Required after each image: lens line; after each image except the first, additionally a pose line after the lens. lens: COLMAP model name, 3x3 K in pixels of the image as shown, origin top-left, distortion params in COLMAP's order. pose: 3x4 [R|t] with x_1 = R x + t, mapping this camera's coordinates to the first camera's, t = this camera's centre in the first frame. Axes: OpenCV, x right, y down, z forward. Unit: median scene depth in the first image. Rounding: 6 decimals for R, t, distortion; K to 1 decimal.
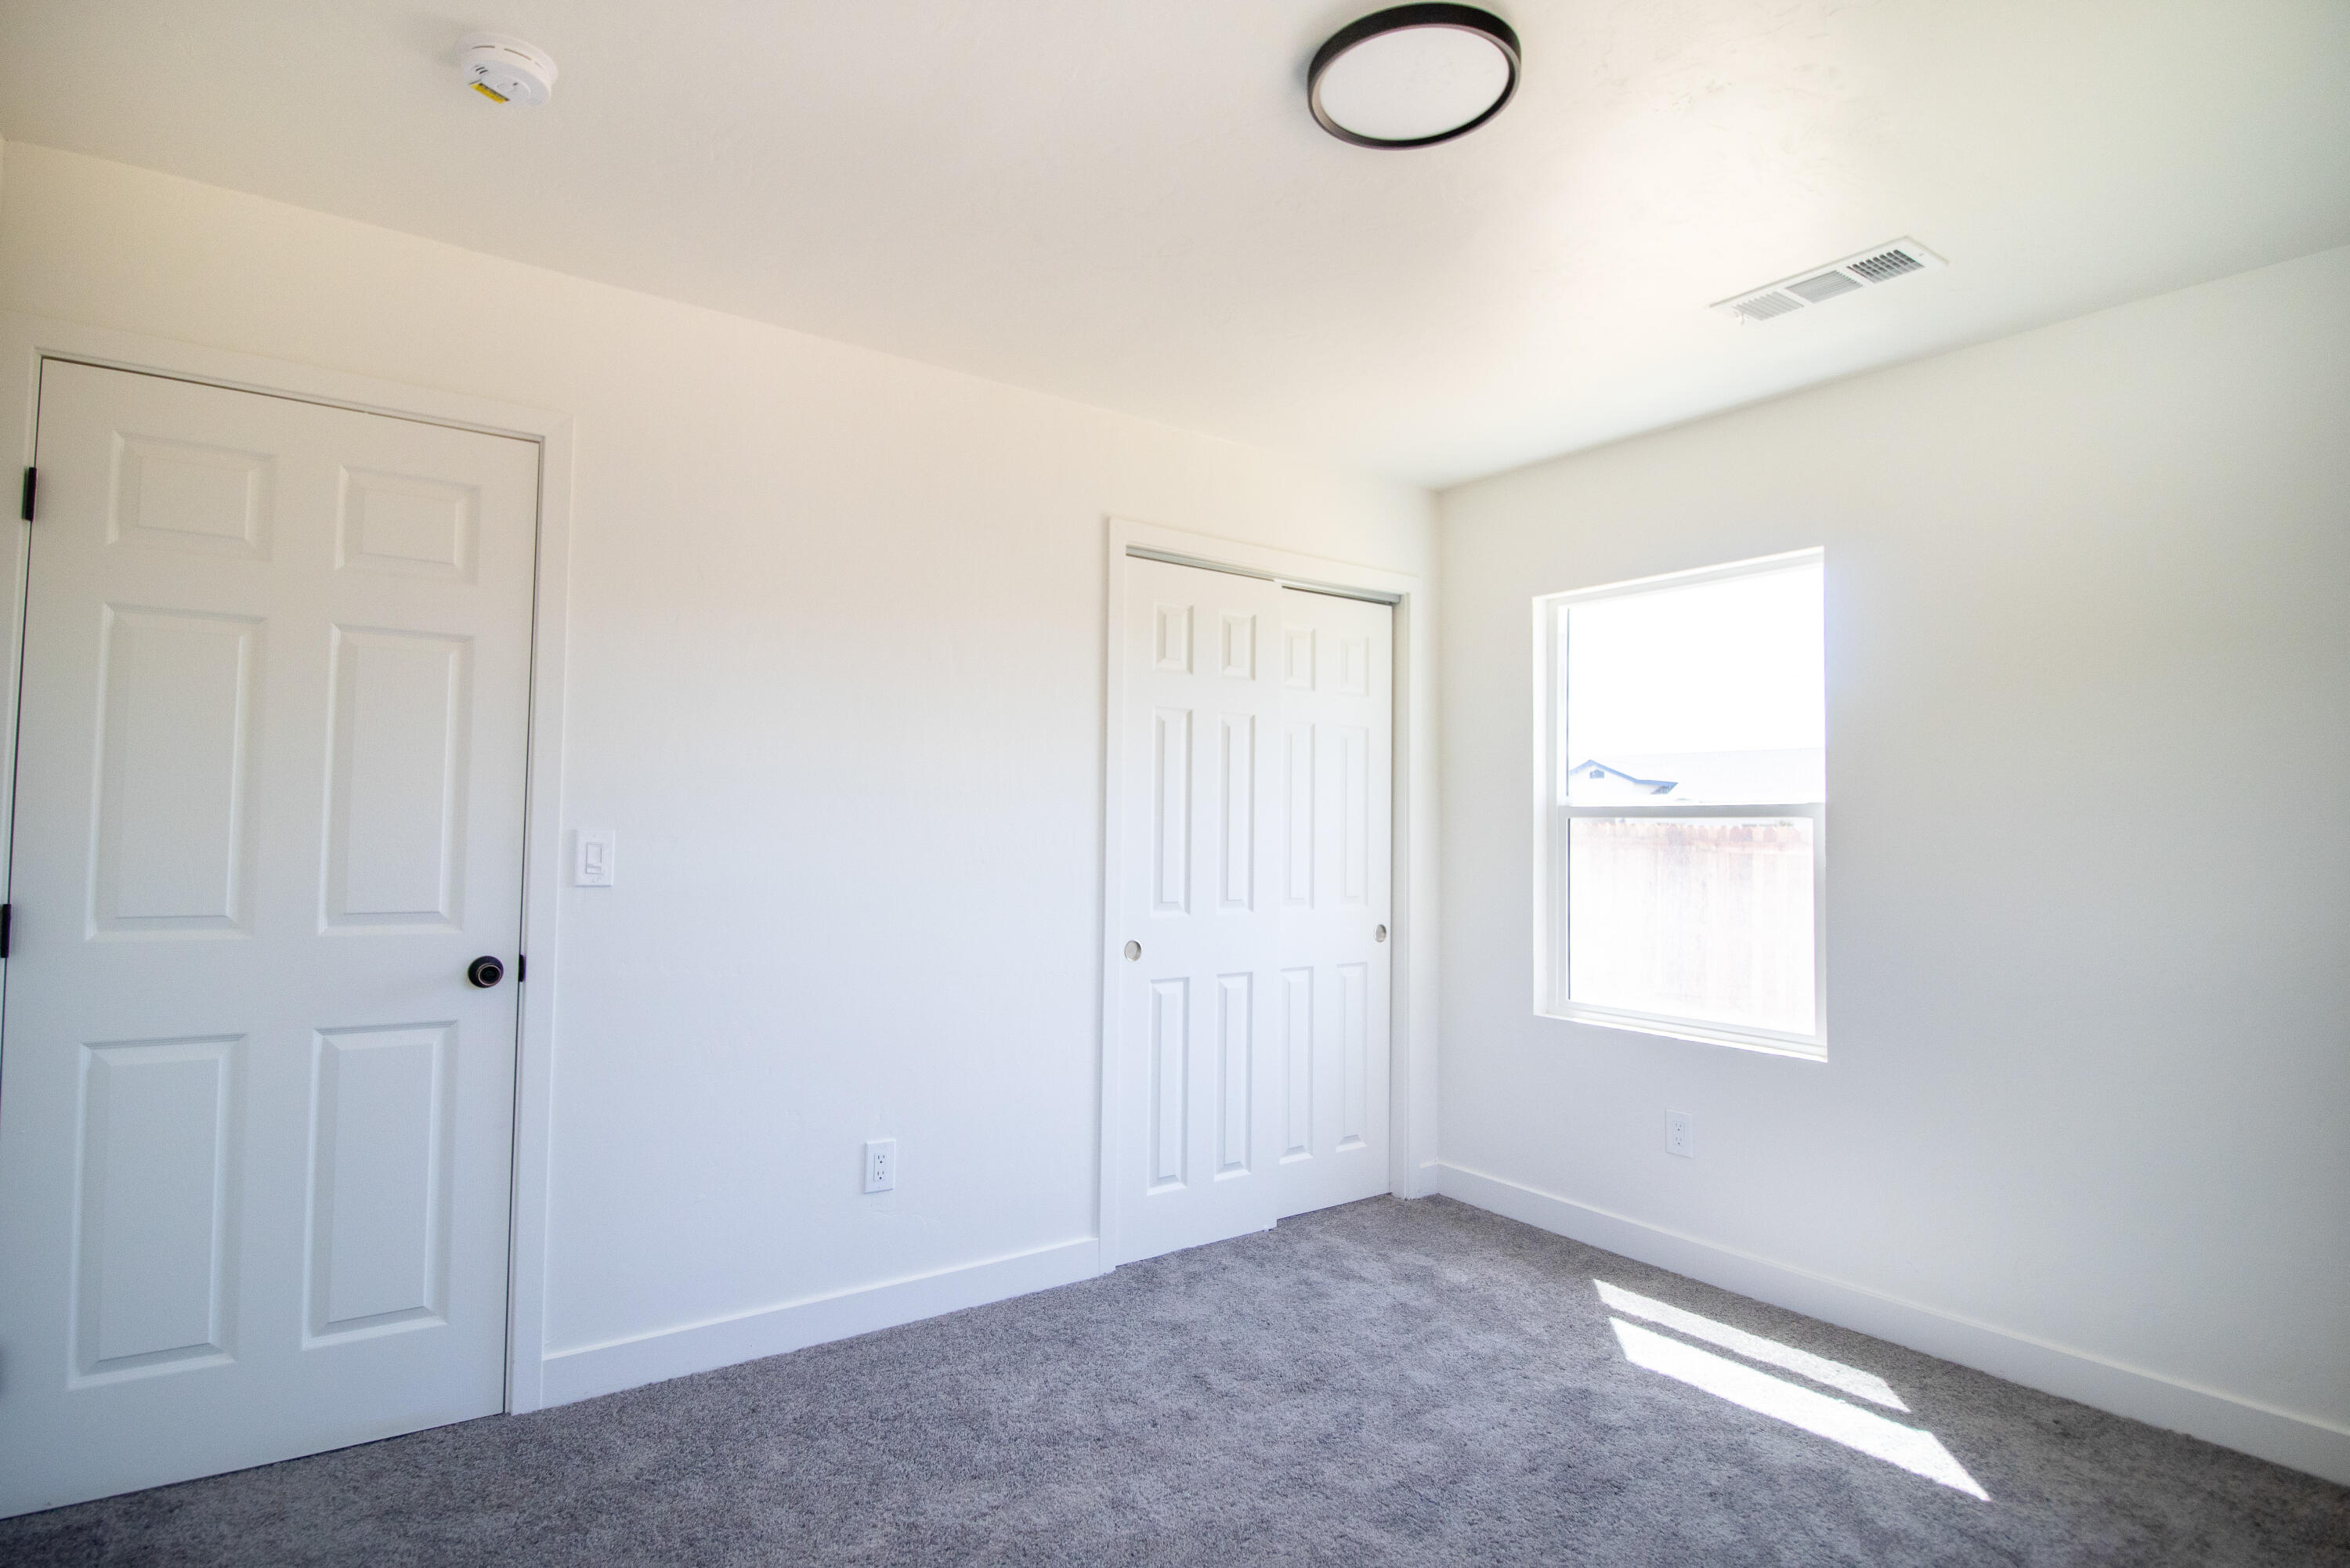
lens RADIAL K [[1229.6, 0, 1129.2], [0, 1229.6, 775.9], [0, 0, 1]] dist [0.002369, 0.000201]
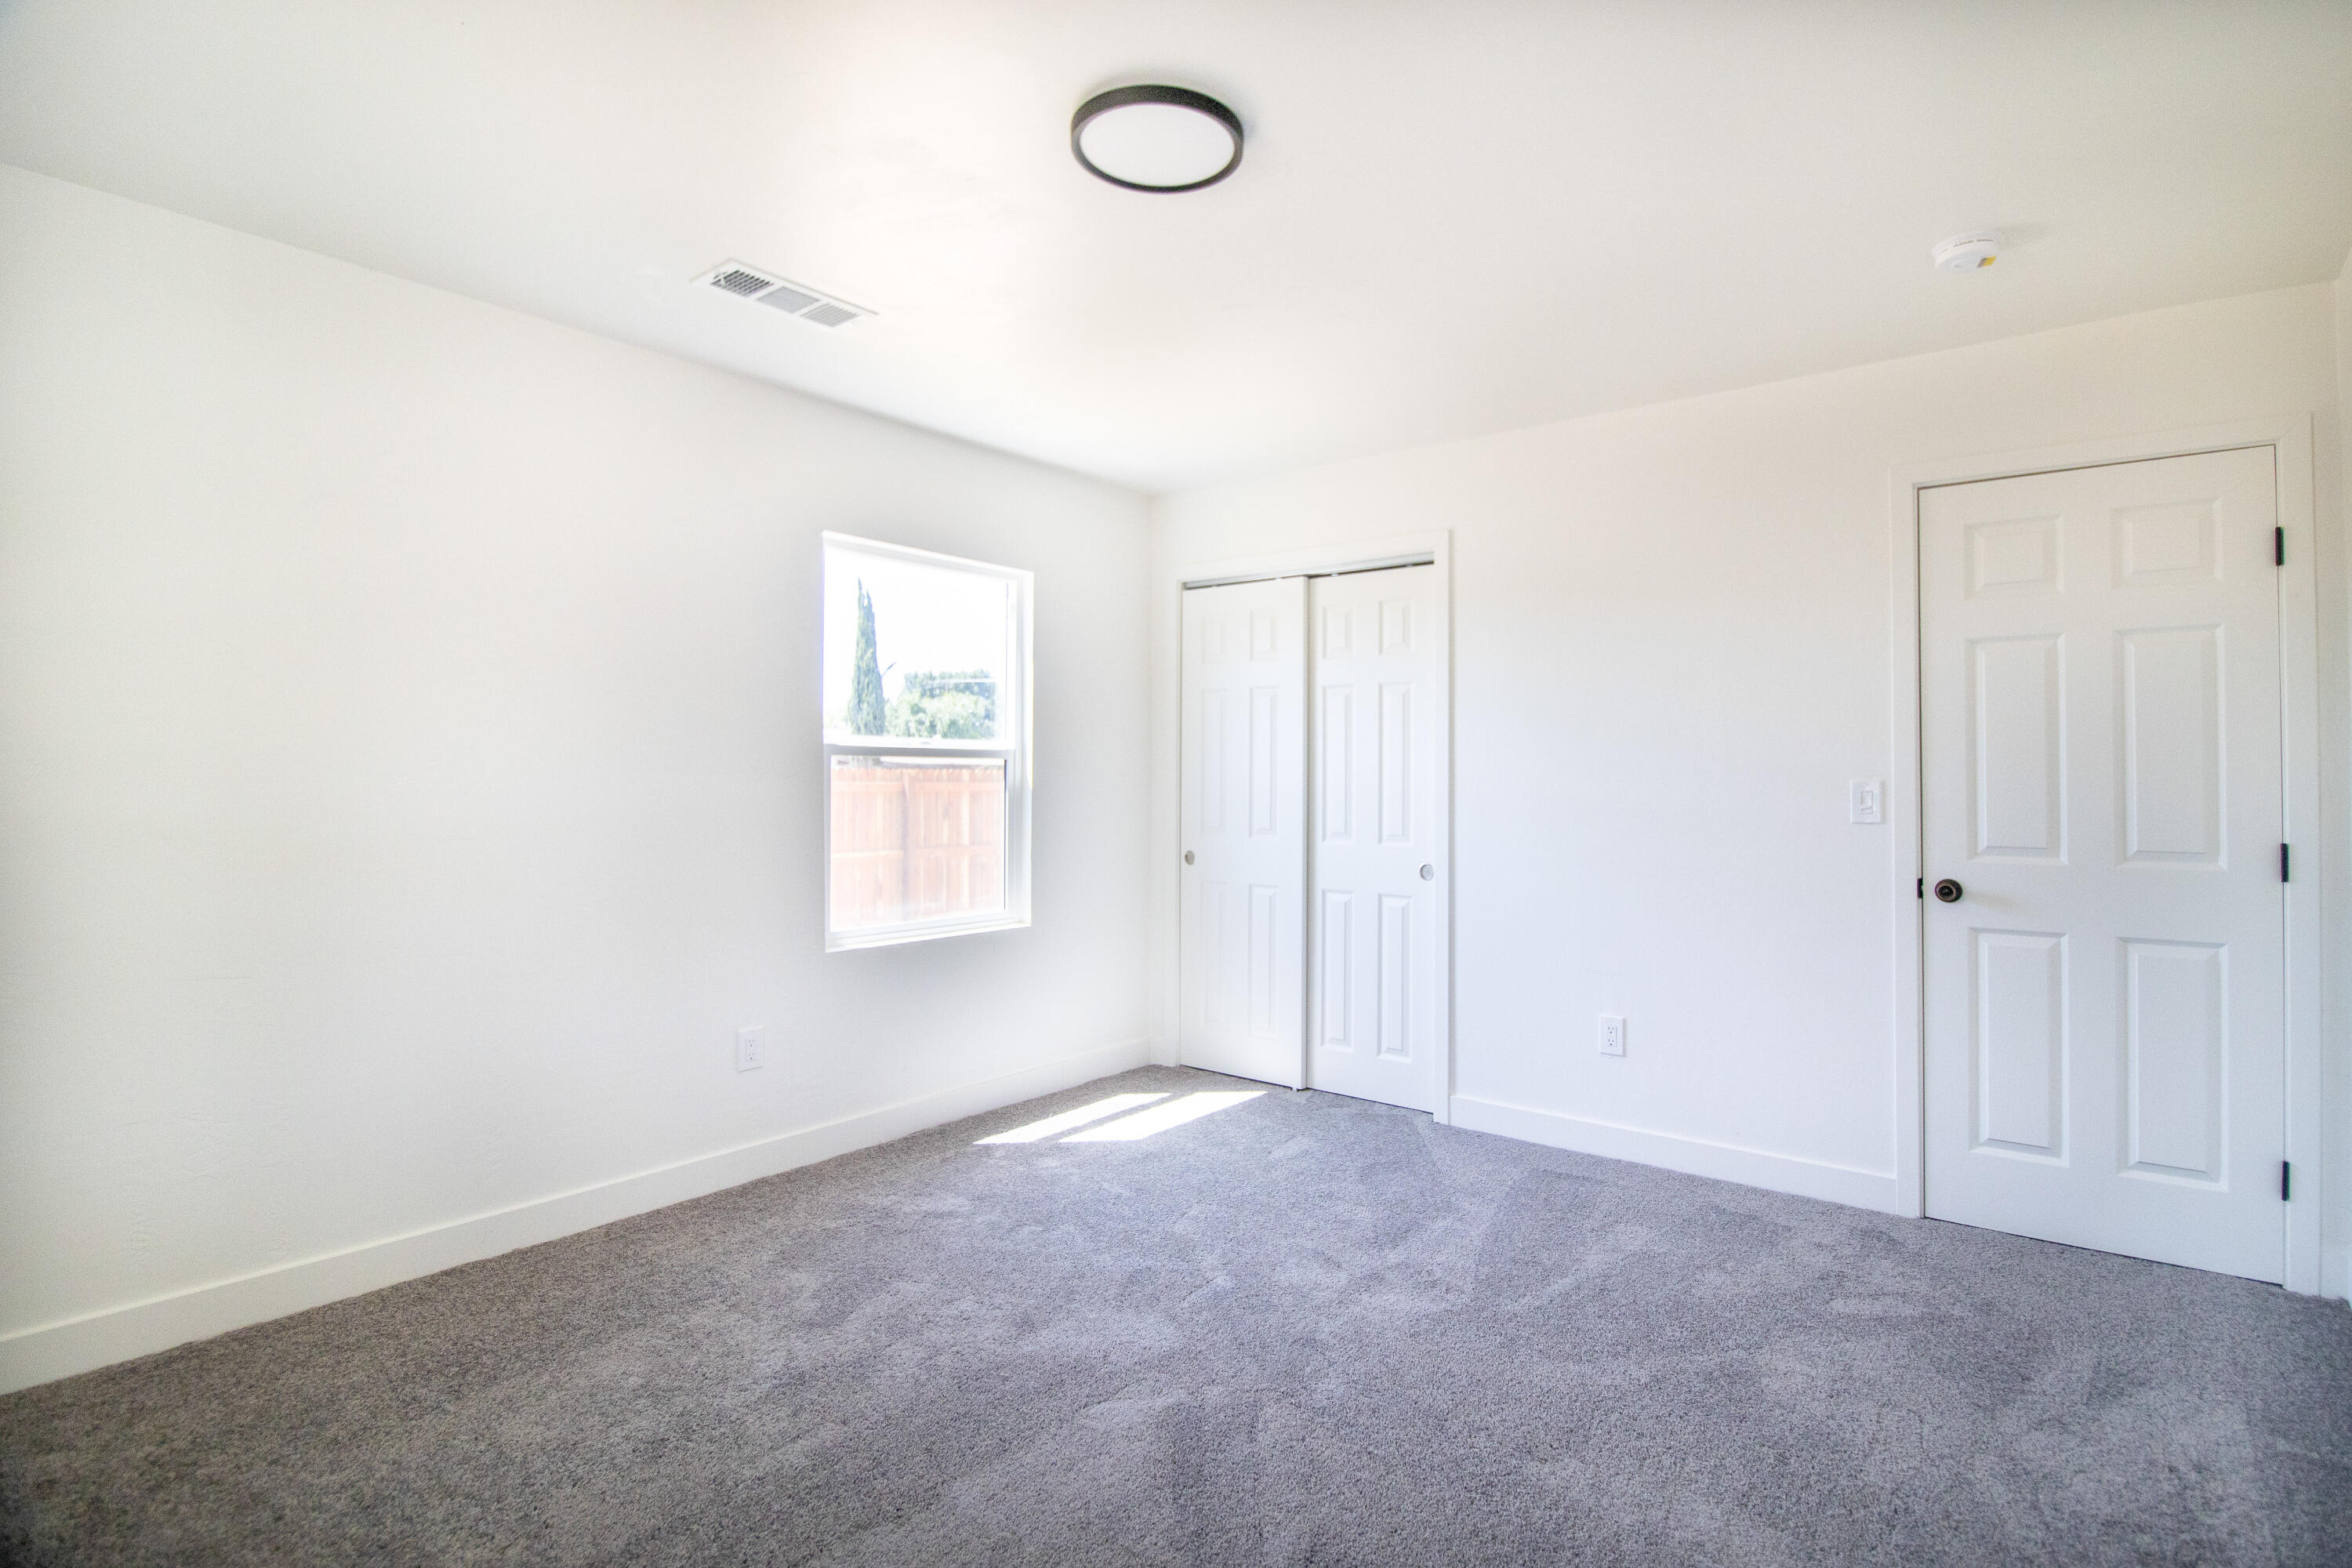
lens RADIAL K [[1162.9, 0, 1266.6], [0, 1162.9, 764.7], [0, 0, 1]] dist [0.062011, -0.000002]
pose [[-0.275127, -0.020331, 0.961193, -0.856719], [-0.047048, 0.998863, 0.007662, 0.017928], [-0.960256, -0.043114, -0.275770, 1.133459]]
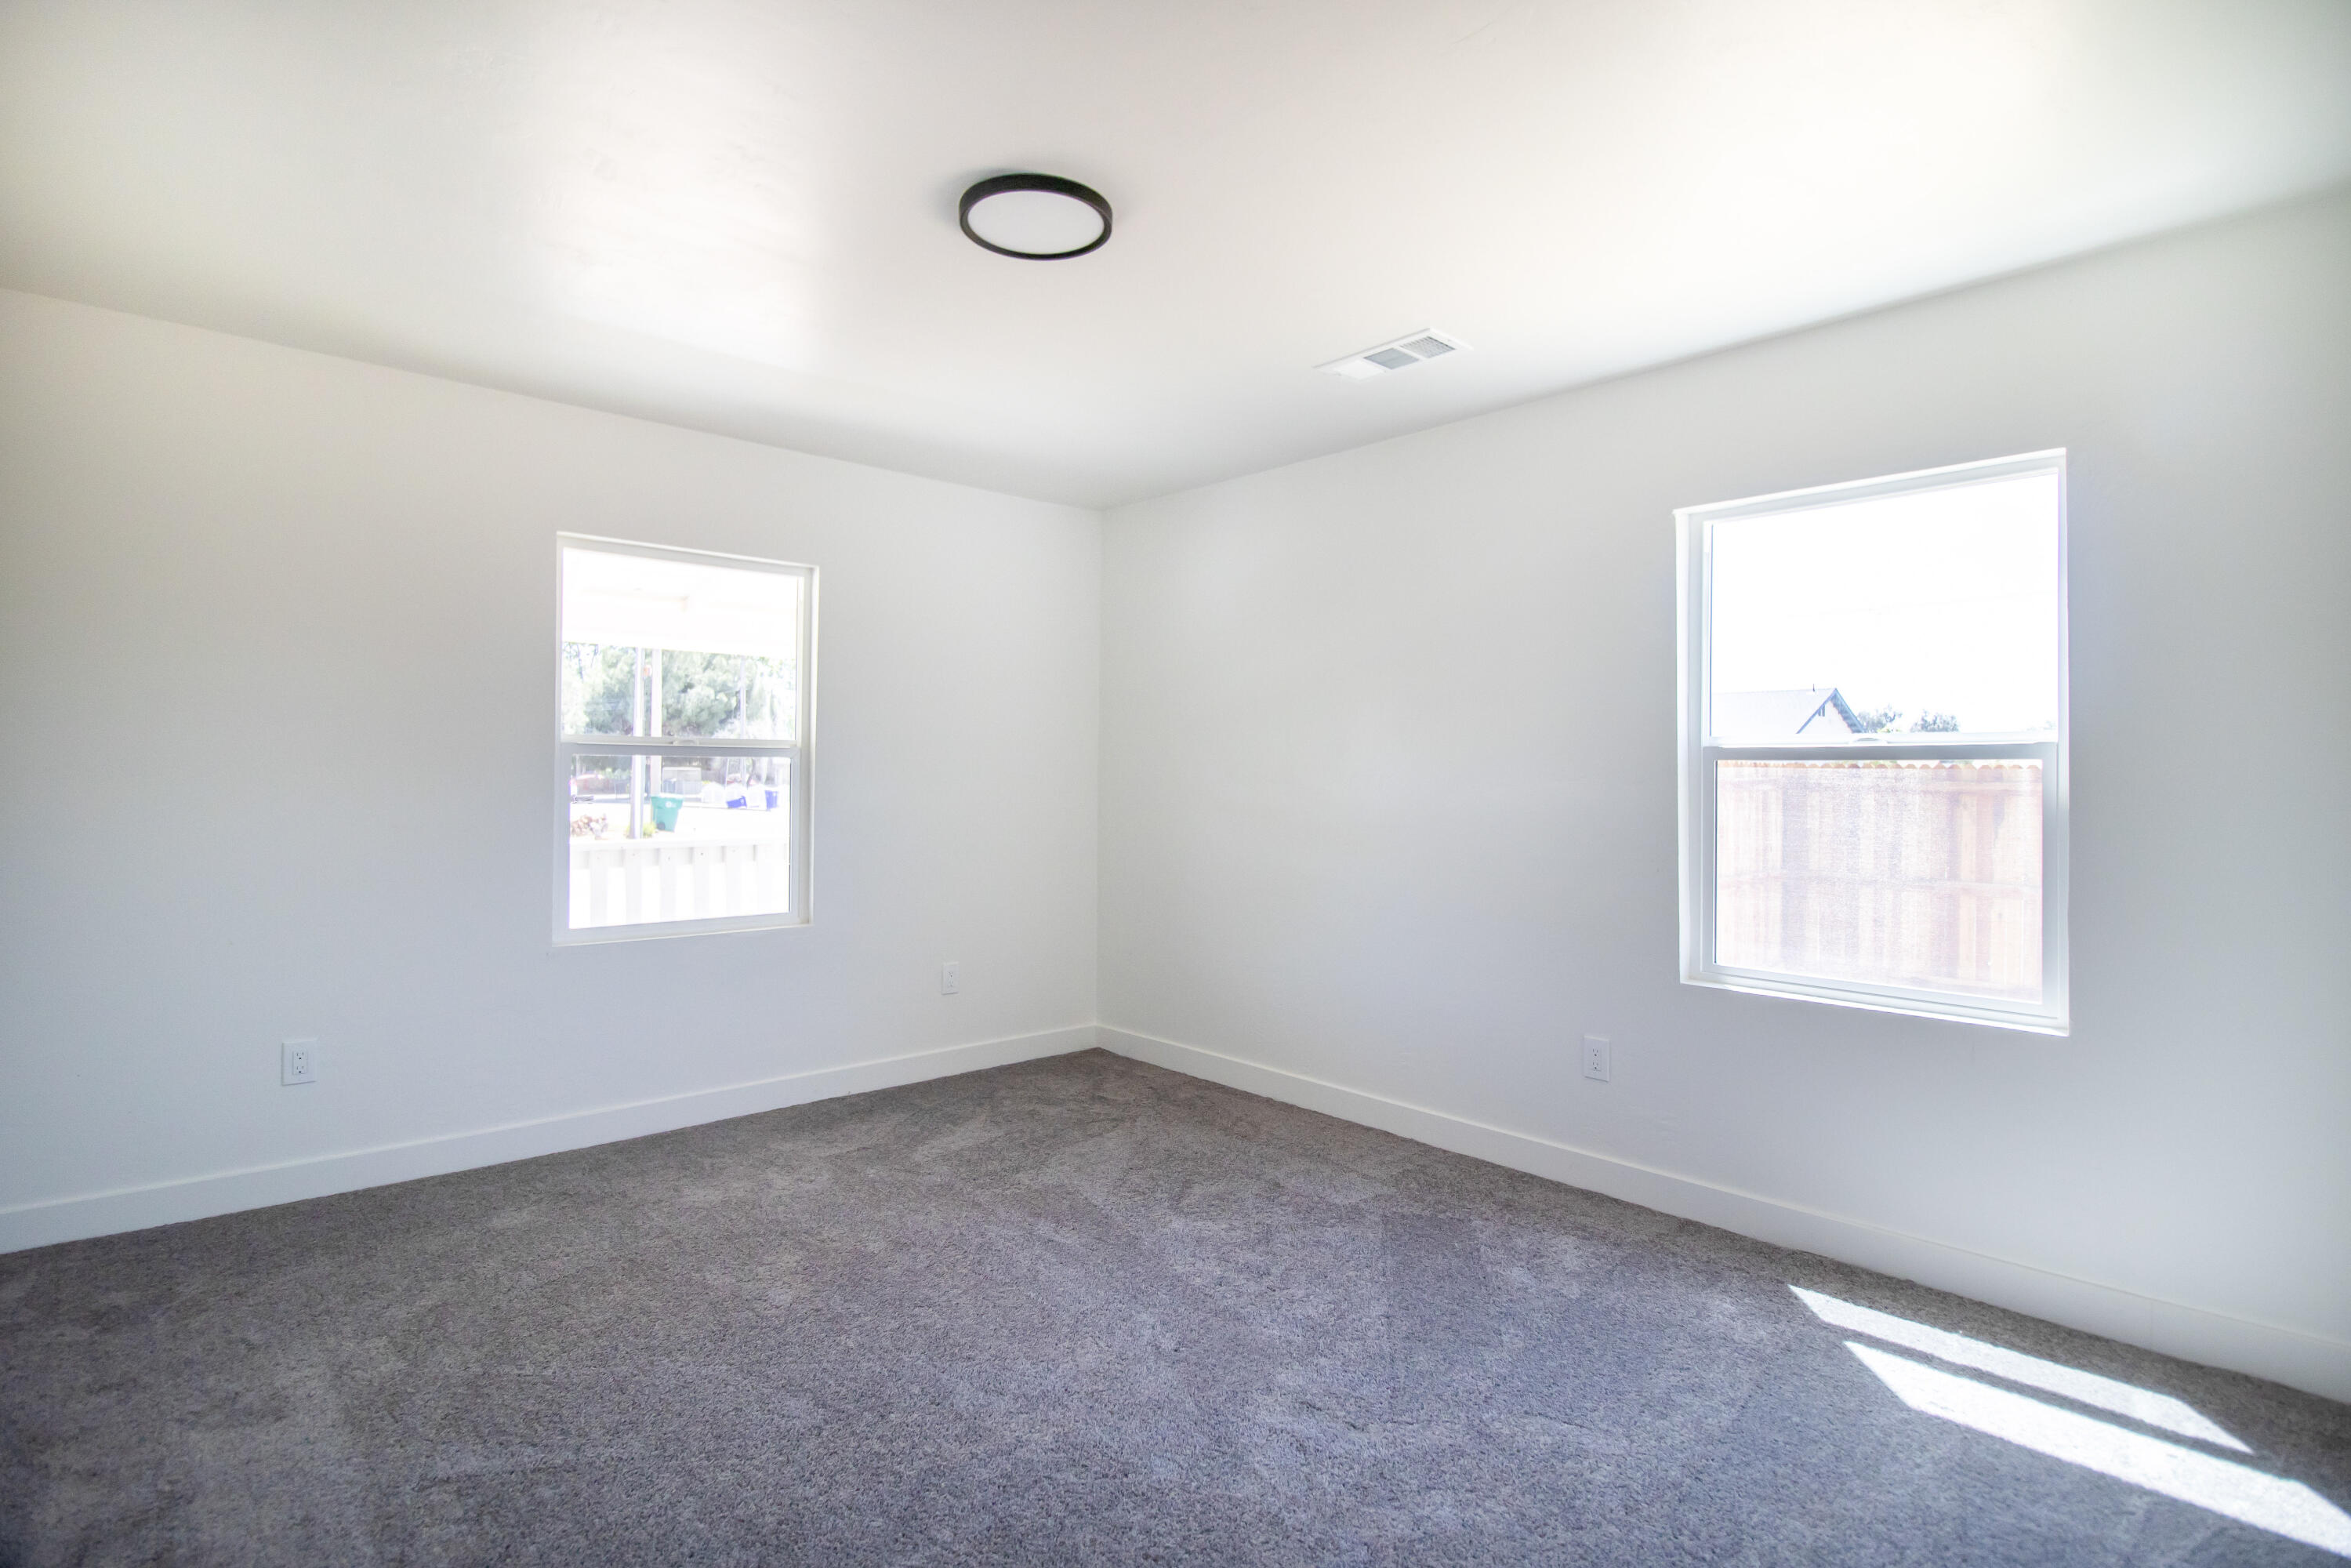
lens RADIAL K [[1179.2, 0, 1184.9], [0, 1179.2, 770.9], [0, 0, 1]] dist [-0.003051, 0.000263]
pose [[0.988931, -0.004627, 0.148307, -0.183752], [-0.001618, 0.999118, 0.041963, 0.008354], [-0.148370, -0.041739, 0.988051, 0.268529]]
